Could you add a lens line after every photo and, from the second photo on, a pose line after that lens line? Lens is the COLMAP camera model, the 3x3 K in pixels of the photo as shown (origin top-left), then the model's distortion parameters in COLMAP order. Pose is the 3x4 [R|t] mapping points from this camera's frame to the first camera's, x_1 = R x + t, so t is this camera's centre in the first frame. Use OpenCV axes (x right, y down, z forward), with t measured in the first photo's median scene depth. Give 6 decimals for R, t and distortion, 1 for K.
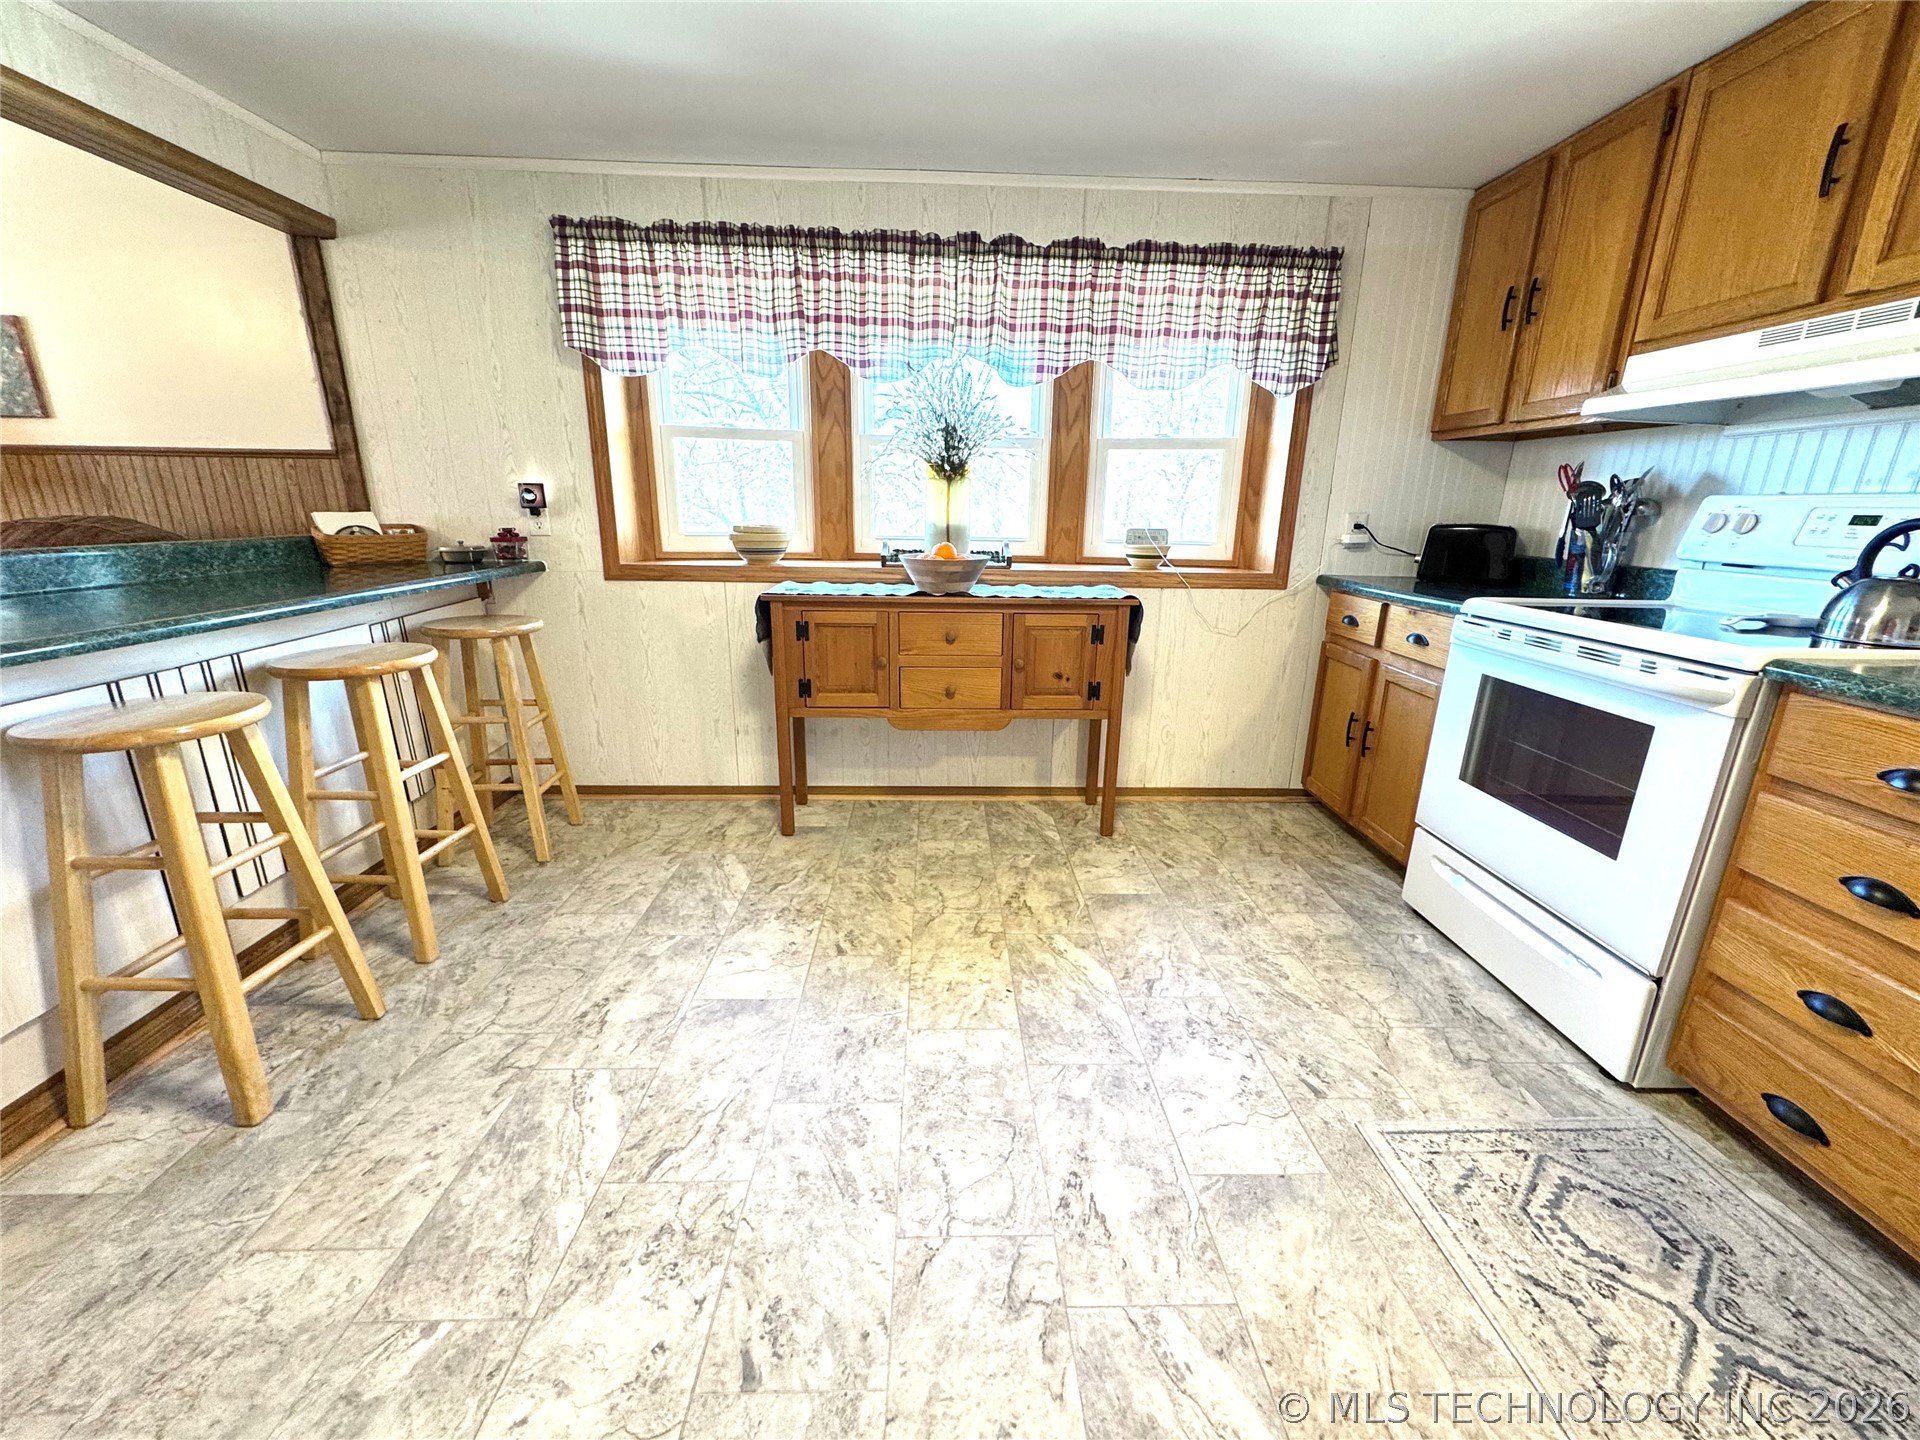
lens RADIAL K [[763.4, 0, 957.0], [0, 763.4, 718.0], [0, 0, 1]] dist [-0.001249, 0.000159]
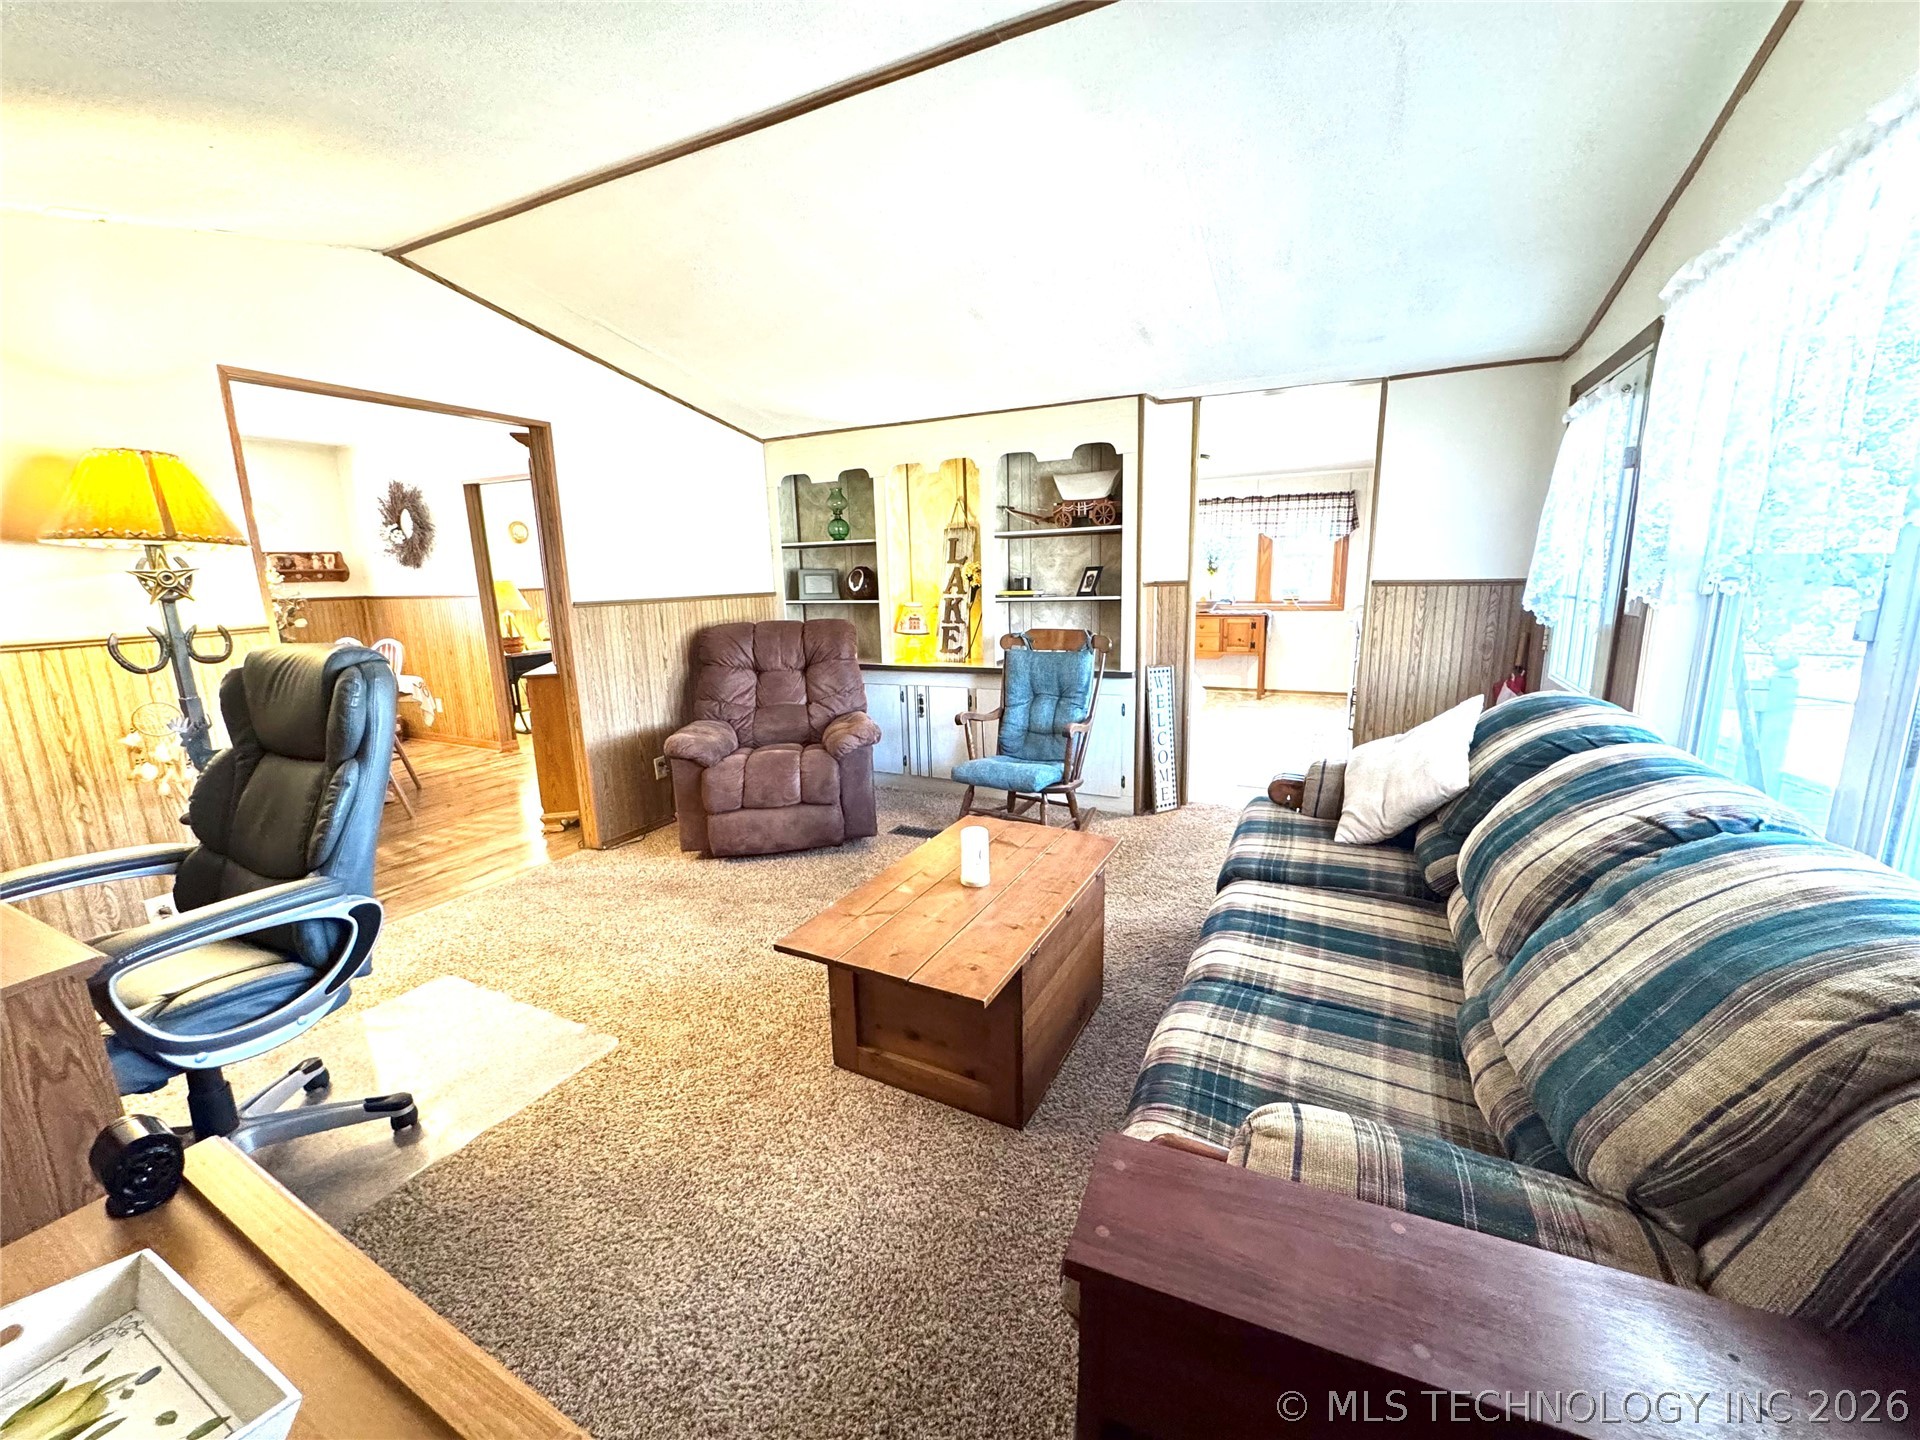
lens RADIAL K [[763.4, 0, 961.8], [0, 763.4, 721.0], [0, 0, 1]] dist [-0.001249, 0.000159]
pose [[0.876202, 0.053709, -0.478941, 0.651420], [-0.090294, 0.994468, -0.053670, 0.534318], [0.473409, 0.090271, 0.876205, -2.149790]]
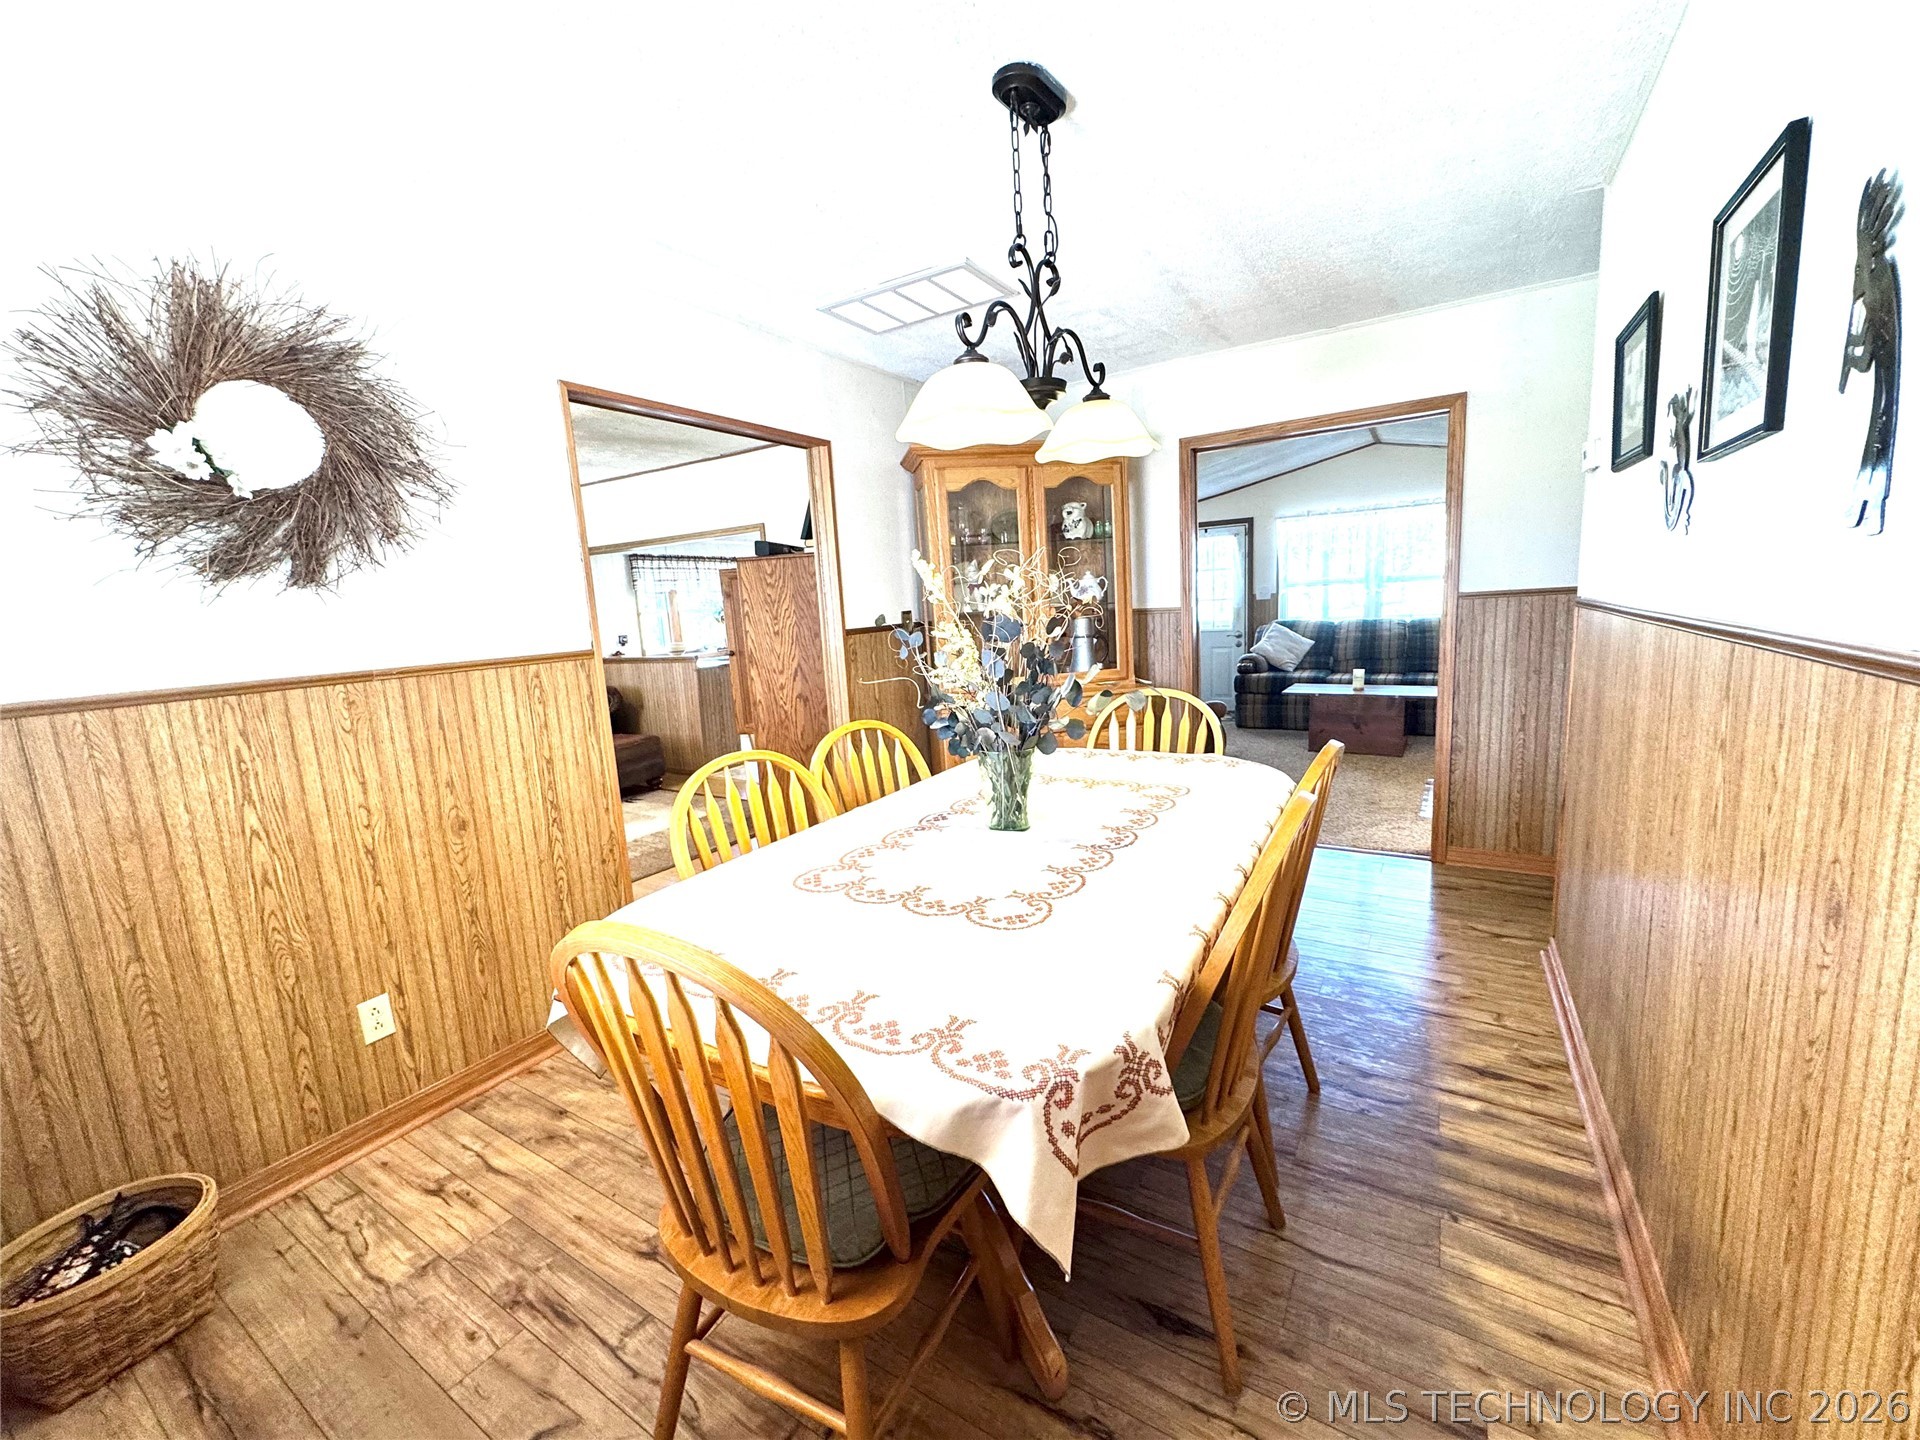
lens RADIAL K [[763.4, 0, 946.6], [0, 763.4, 715.6], [0, 0, 1]] dist [-0.001249, 0.000159]
pose [[0.563033, -0.170955, 0.808559, -2.473615], [0.285521, 0.958365, 0.003809, 0.359135], [-0.775546, 0.228716, 0.588402, -1.745421]]
